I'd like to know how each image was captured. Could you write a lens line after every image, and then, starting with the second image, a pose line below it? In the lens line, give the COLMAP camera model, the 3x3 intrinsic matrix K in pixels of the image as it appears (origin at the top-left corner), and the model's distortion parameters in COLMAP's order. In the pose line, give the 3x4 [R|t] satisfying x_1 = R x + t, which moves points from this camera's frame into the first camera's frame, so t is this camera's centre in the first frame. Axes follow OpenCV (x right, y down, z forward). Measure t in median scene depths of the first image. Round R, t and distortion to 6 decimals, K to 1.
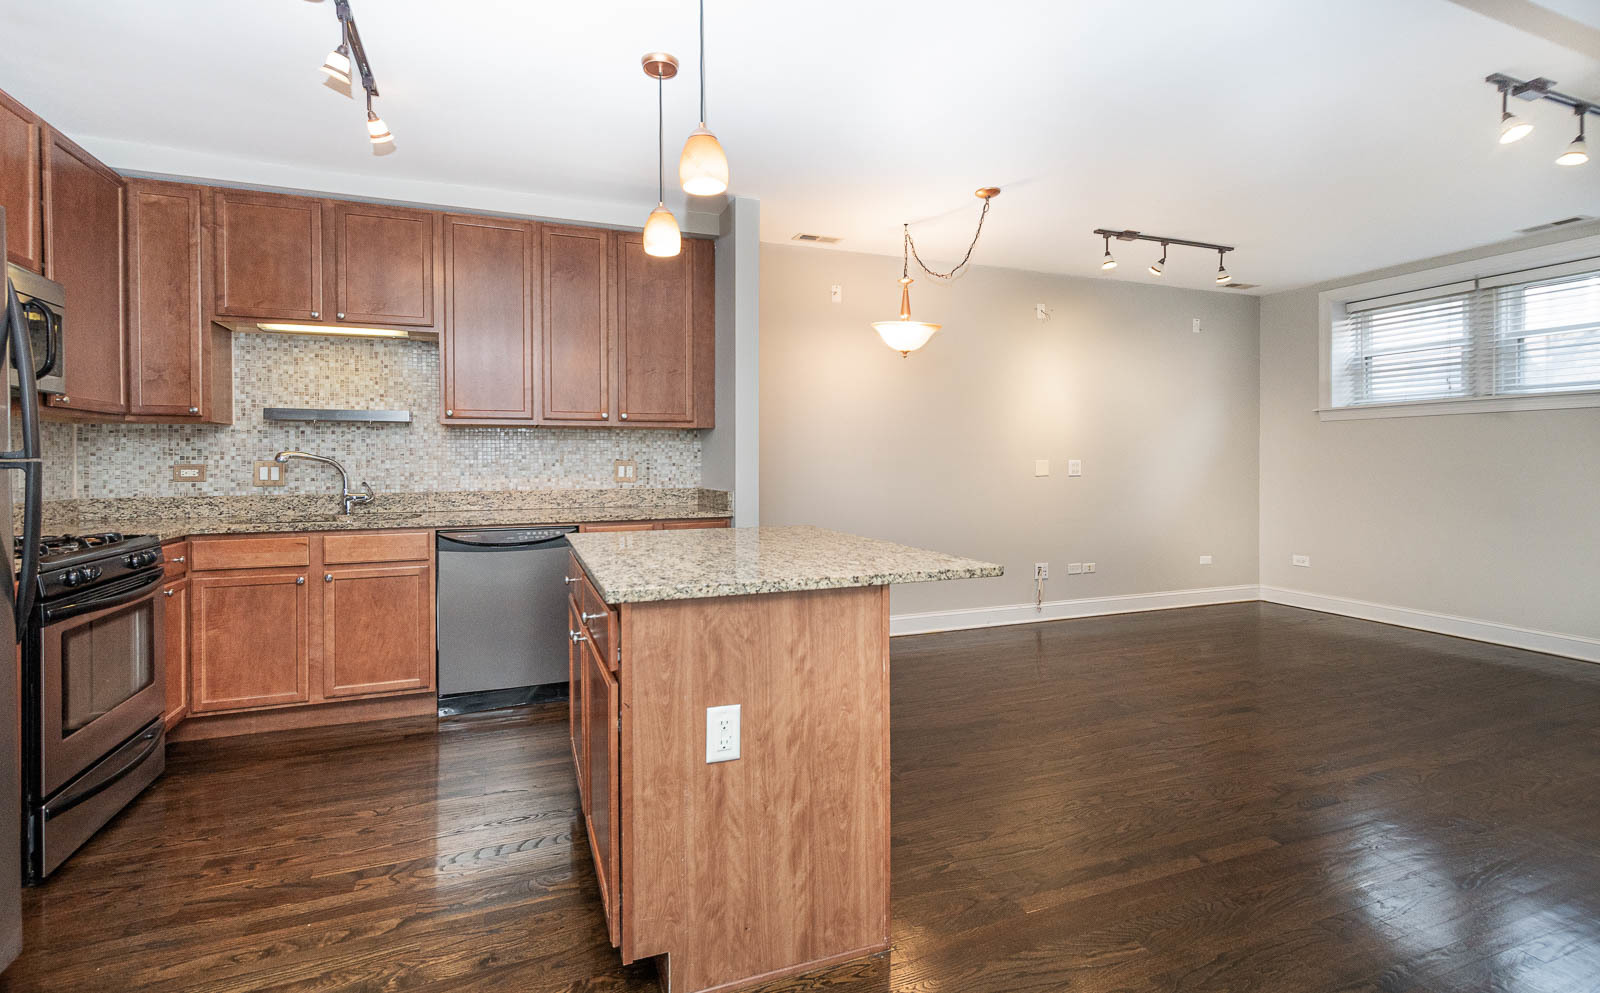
lens RADIAL K [[695.3, 0, 796.5], [0, 695.3, 465.8], [0, 0, 1]] dist [0.002171, -0.004041]
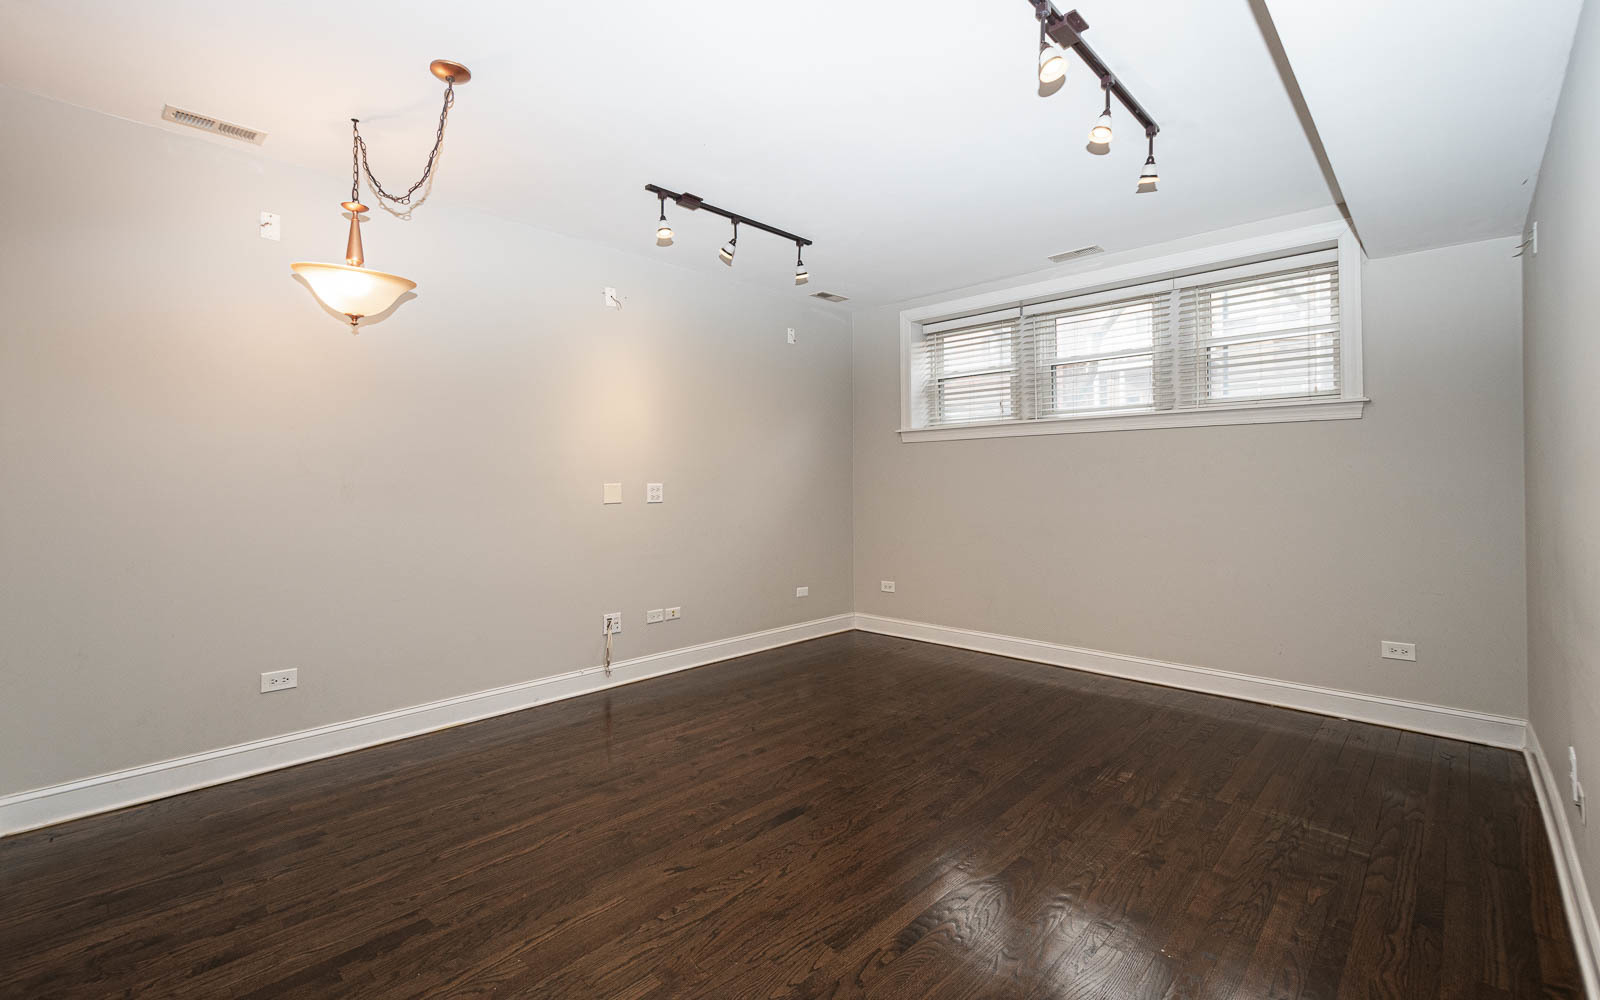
lens RADIAL K [[698.2, 0, 800.1], [0, 698.2, 474.3], [0, 0, 1]] dist [-0.001343, -0.000108]
pose [[0.894392, 0.004170, 0.447264, 0.221675], [0.004785, 0.999810, -0.018888, -0.003200], [-0.447258, 0.019034, 0.894203, 0.222790]]
